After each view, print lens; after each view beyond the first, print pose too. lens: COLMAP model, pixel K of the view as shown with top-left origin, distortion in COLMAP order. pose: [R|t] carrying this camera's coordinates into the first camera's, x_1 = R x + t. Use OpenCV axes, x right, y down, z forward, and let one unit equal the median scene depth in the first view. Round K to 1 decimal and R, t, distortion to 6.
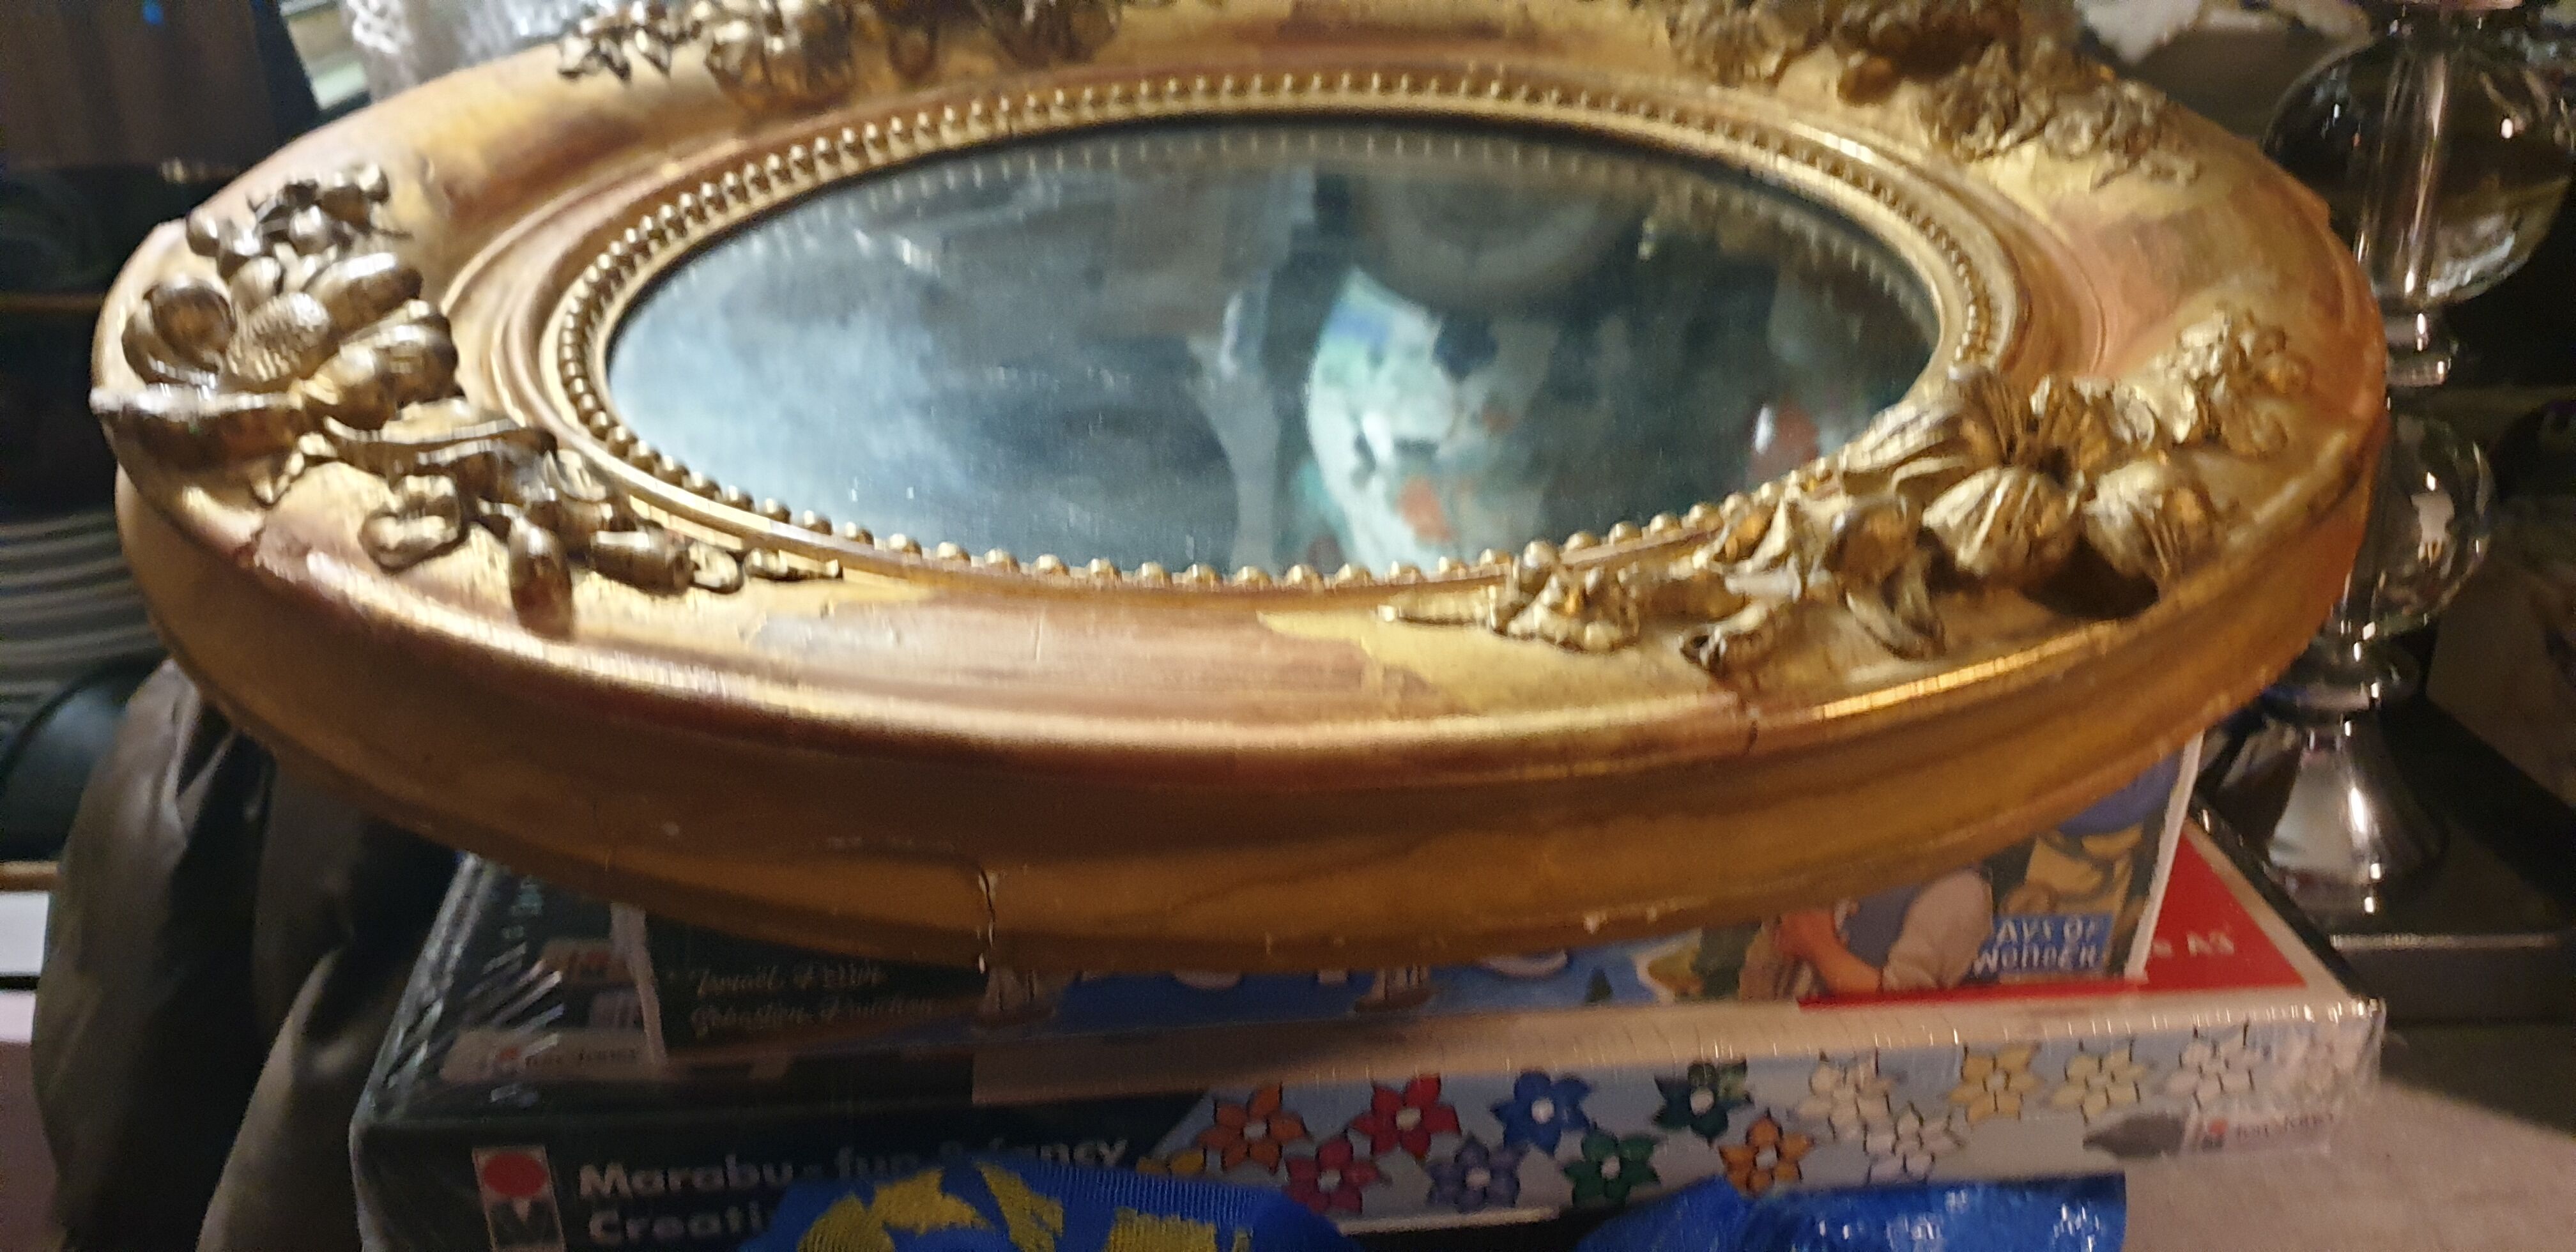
lens RADIAL K [[2005.2, 0, 1226.3], [0, 2005.2, 588.4], [0, 0, 1]] dist [-0.066802, 0.090904]
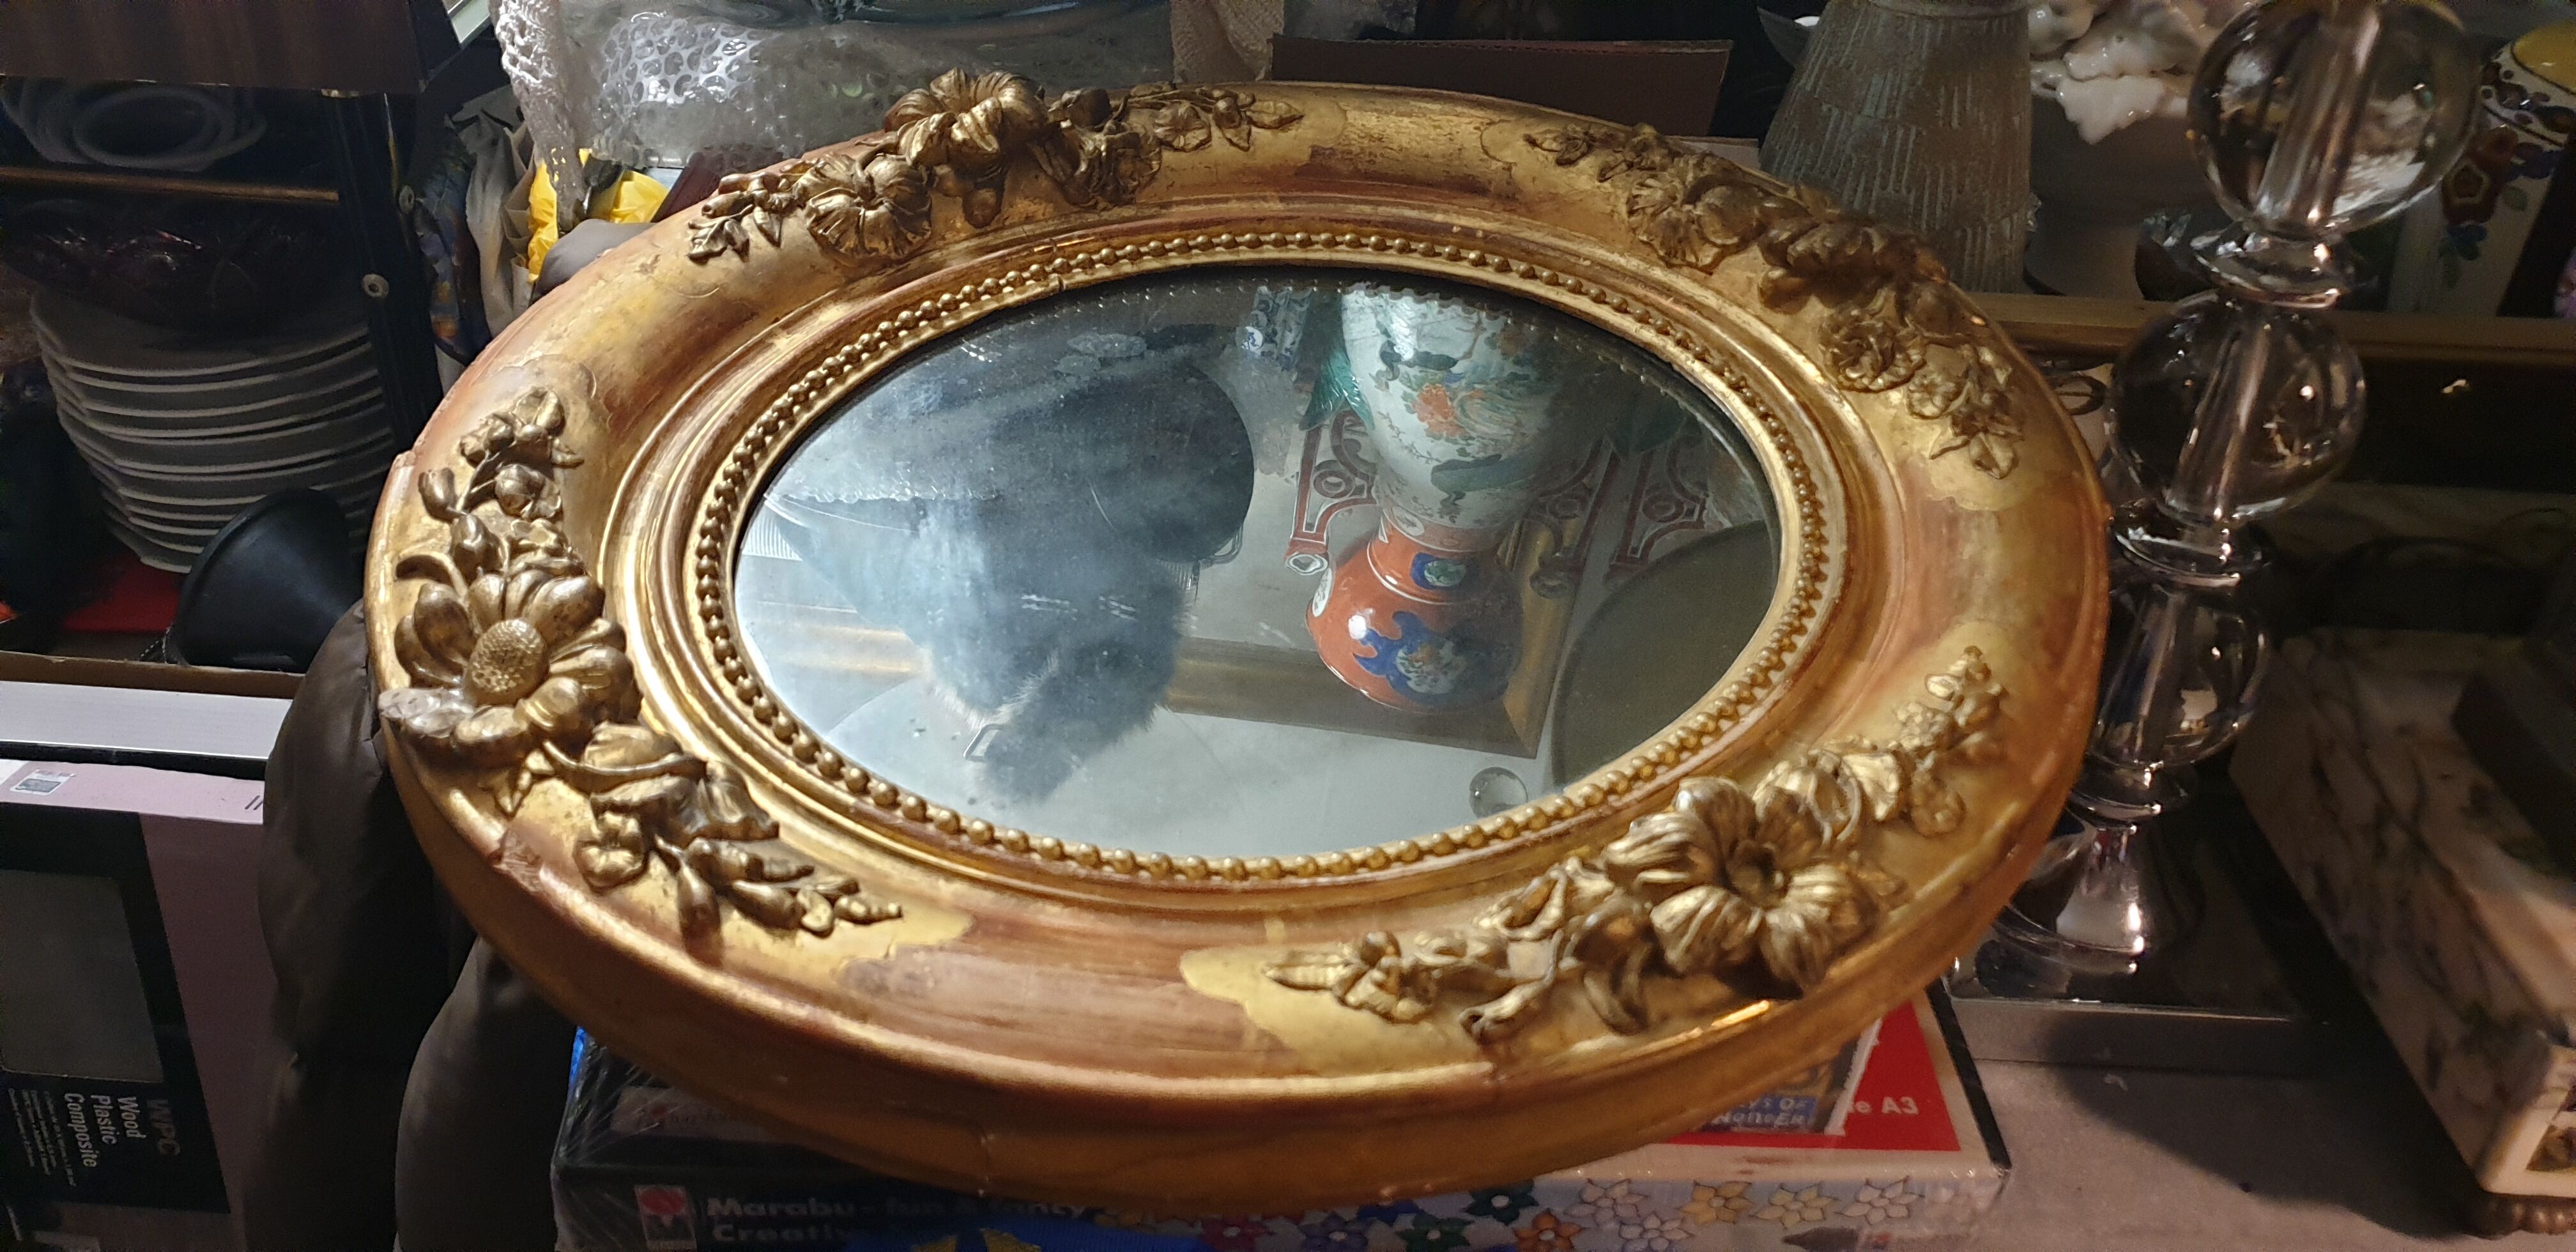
lens RADIAL K [[1930.9, 0, 1207.3], [0, 1930.9, 629.1], [0, 0, 1]] dist [0.000053, -0.034273]
pose [[0.997017, 0.070282, -0.031915, 0.049573], [-0.063326, 0.981178, 0.182424, -0.382013], [0.044135, -0.179859, 0.982702, -0.276513]]
